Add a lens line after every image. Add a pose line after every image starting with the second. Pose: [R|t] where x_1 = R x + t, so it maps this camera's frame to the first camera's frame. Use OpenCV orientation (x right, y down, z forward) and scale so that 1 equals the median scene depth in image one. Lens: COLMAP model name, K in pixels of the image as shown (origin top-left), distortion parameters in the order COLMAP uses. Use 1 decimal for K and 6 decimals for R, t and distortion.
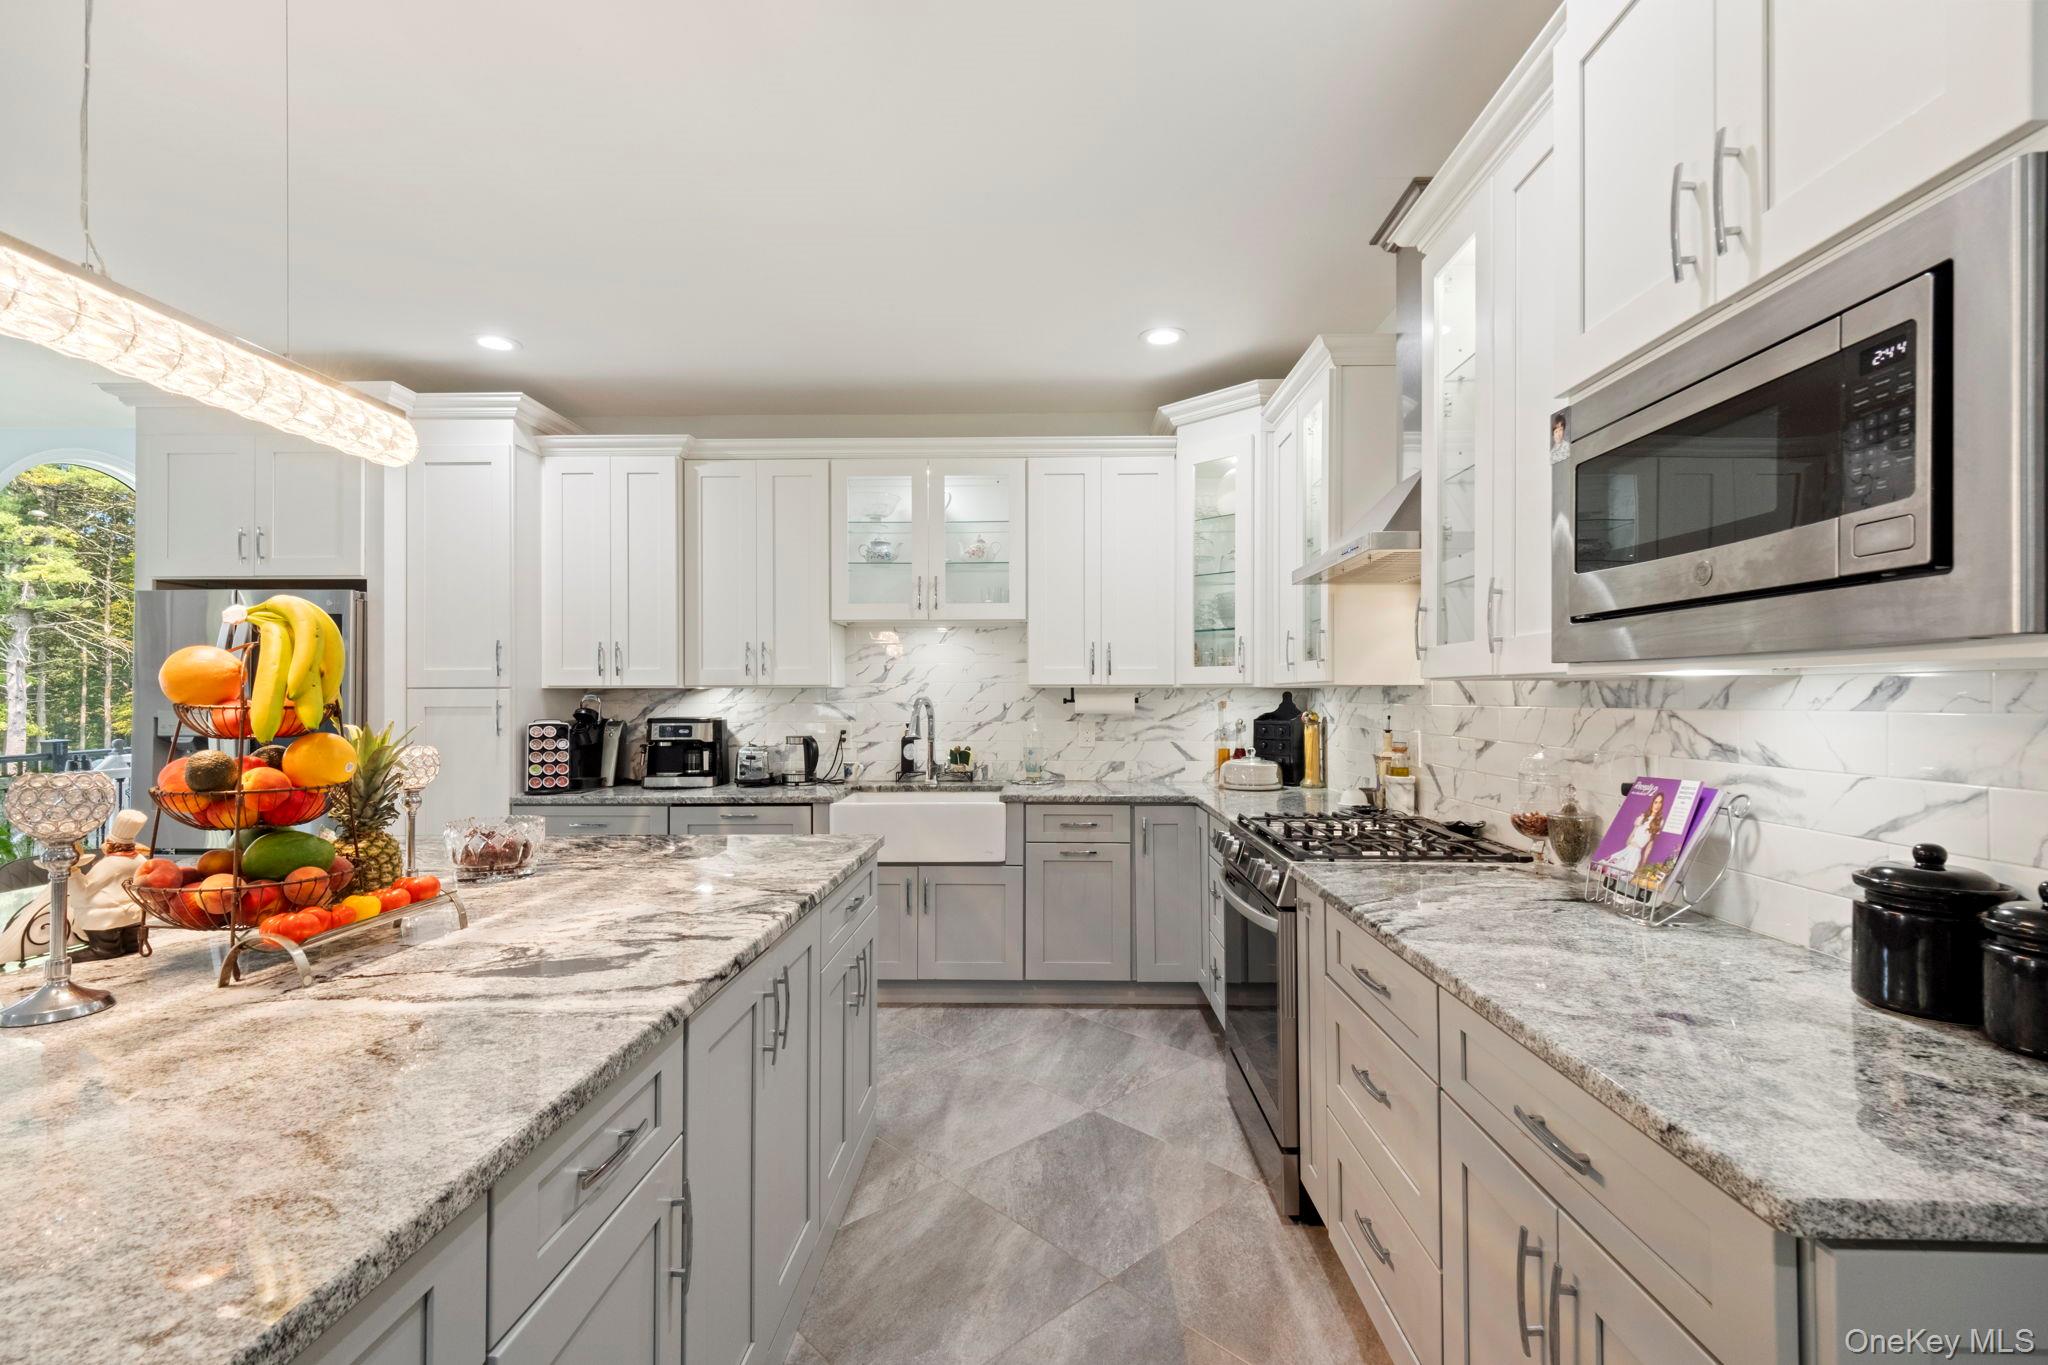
lens RADIAL K [[925.9, 0, 1024.0], [0, 925.9, 682.5], [0, 0, 1]] dist [0.029291, -0.000002]
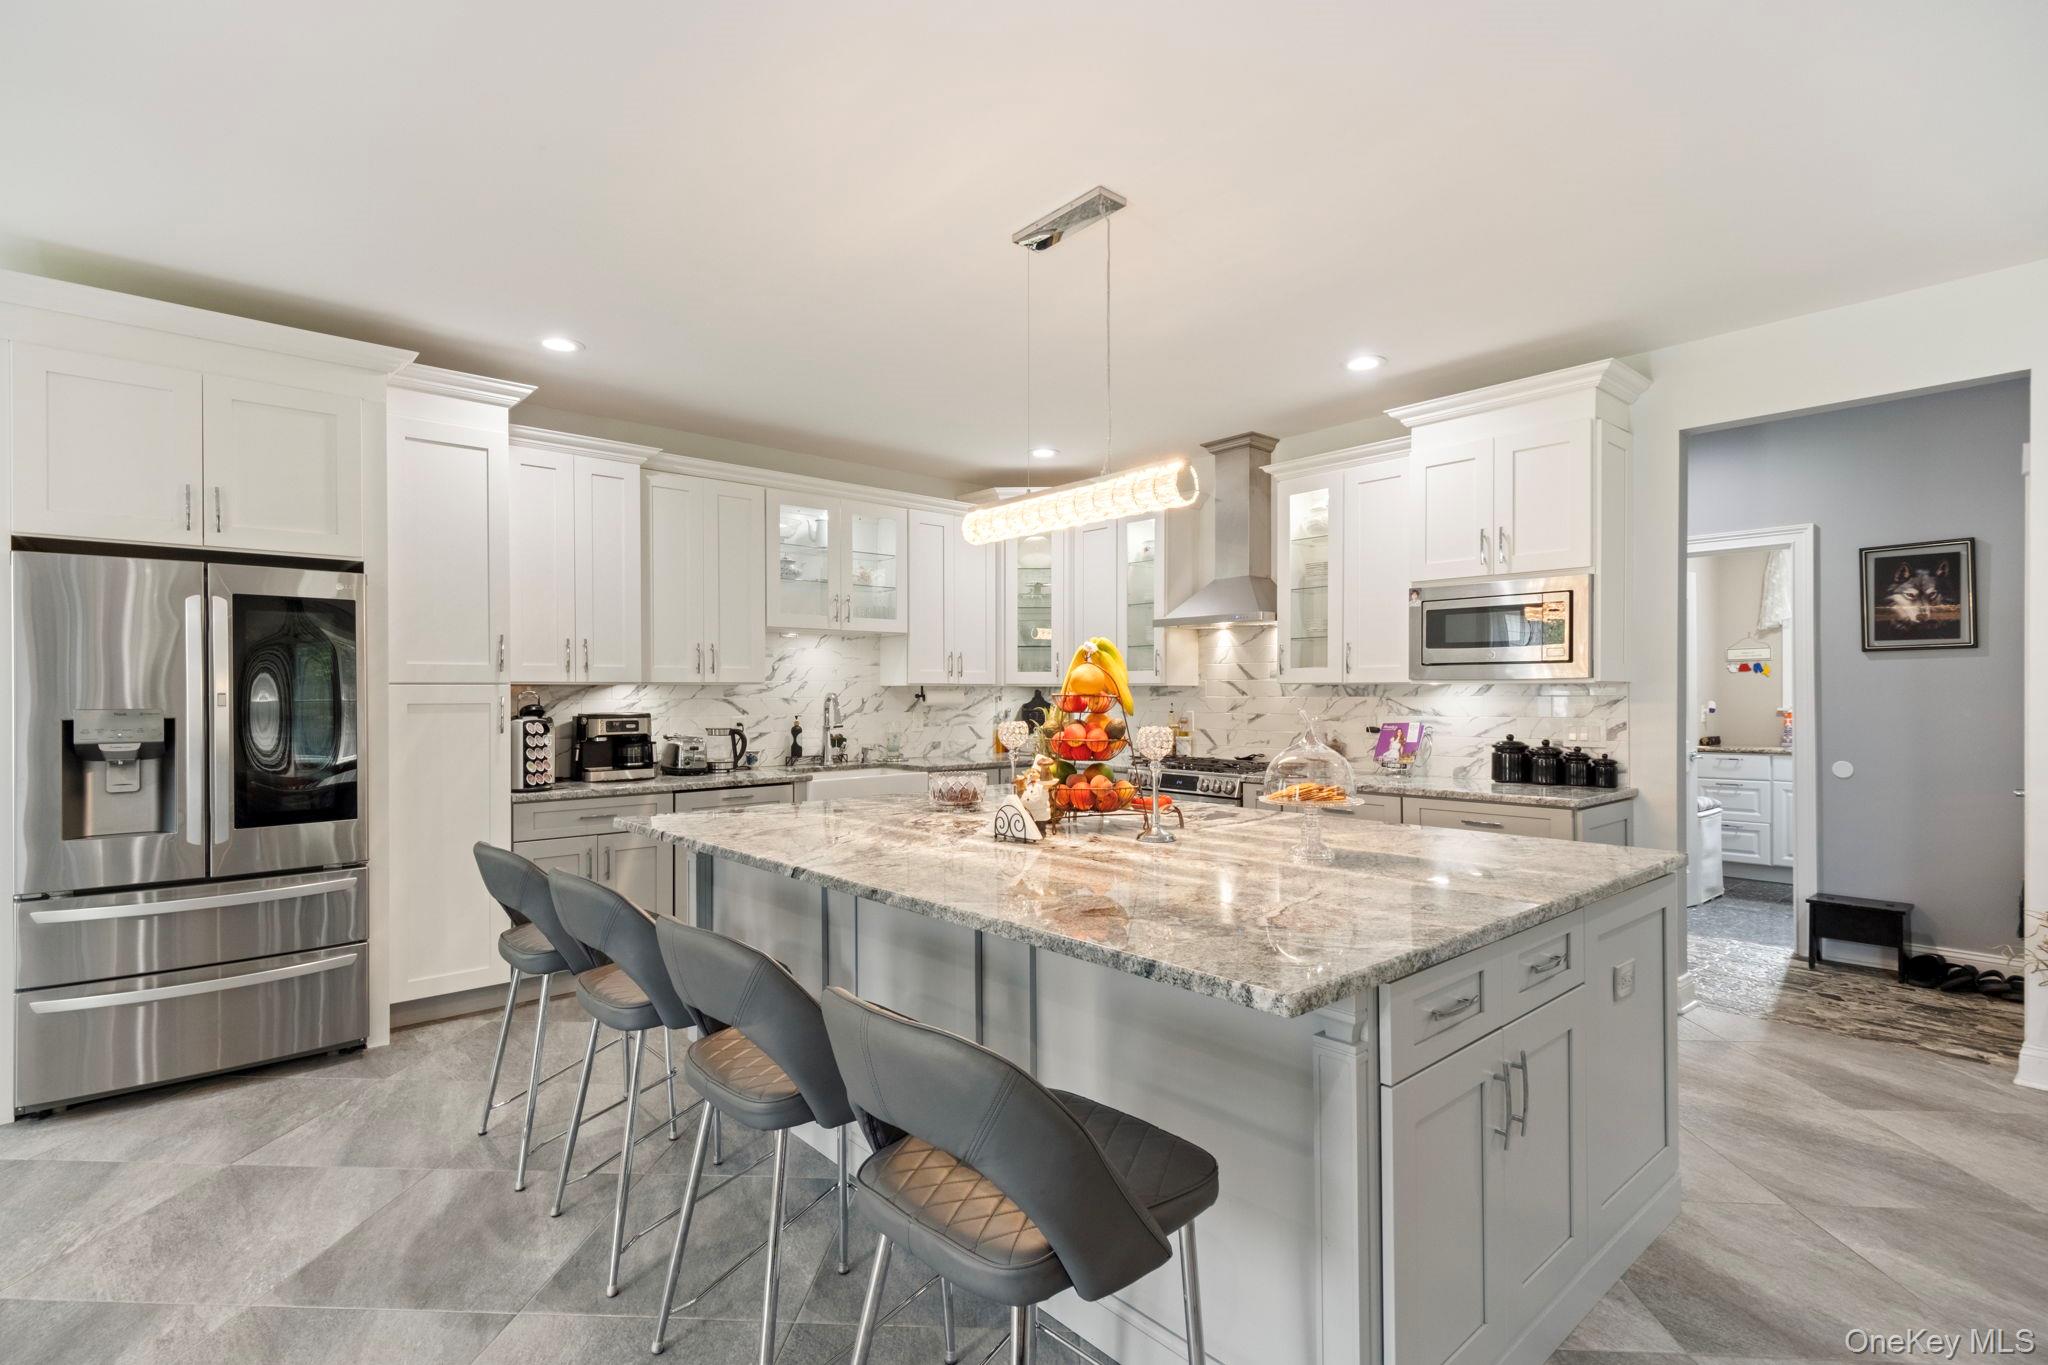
lens RADIAL K [[984.9, 0, 1024.0], [0, 984.9, 682.5], [0, 0, 1]] dist [0.000707, 0.000003]
pose [[0.719158, 0.006987, 0.694812, -0.838107], [-0.009318, 0.999957, -0.000411, -0.000042], [-0.694785, -0.006179, 0.719191, -0.107022]]
